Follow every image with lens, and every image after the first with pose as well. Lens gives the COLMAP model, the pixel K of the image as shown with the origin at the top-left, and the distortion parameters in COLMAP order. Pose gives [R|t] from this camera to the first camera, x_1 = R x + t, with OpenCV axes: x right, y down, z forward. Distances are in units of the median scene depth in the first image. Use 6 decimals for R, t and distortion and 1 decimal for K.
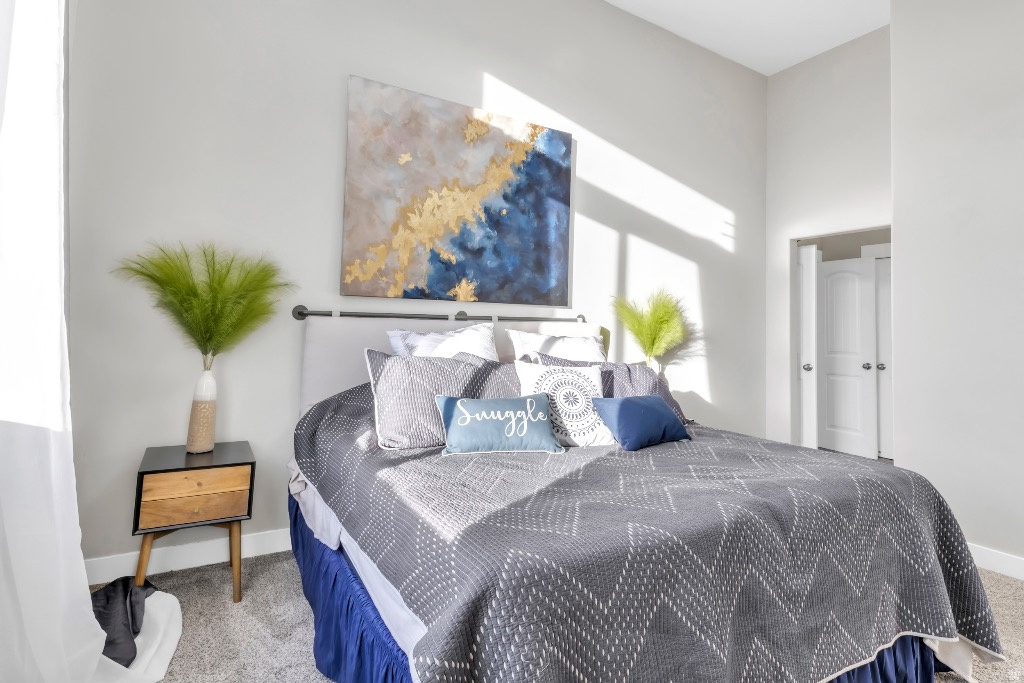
lens RADIAL K [[504.6, 0, 517.7], [0, 504.6, 329.0], [0, 0, 1]] dist [0.027942, -0.014754]
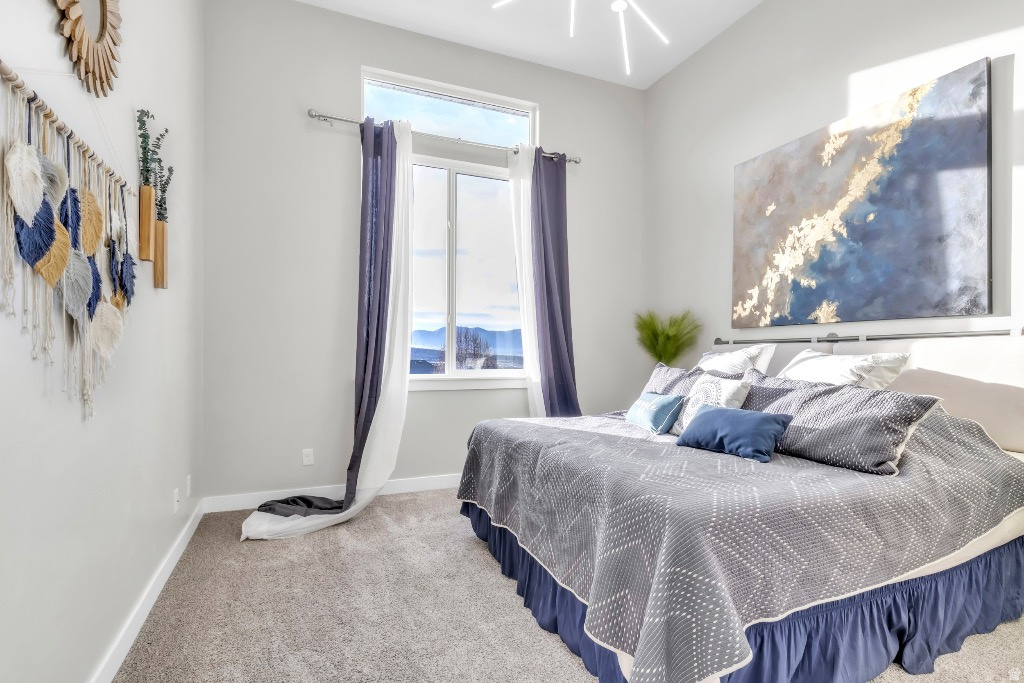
lens RADIAL K [[512.7, 0, 512.1], [0, 512.7, 361.6], [0, 0, 1]] dist [0.030544, 0.000244]
pose [[-0.143168, 0.007894, -0.989667, 1.015823], [0.016562, 0.999847, 0.005580, 0.005336], [0.989560, -0.015592, -0.143277, 0.534668]]
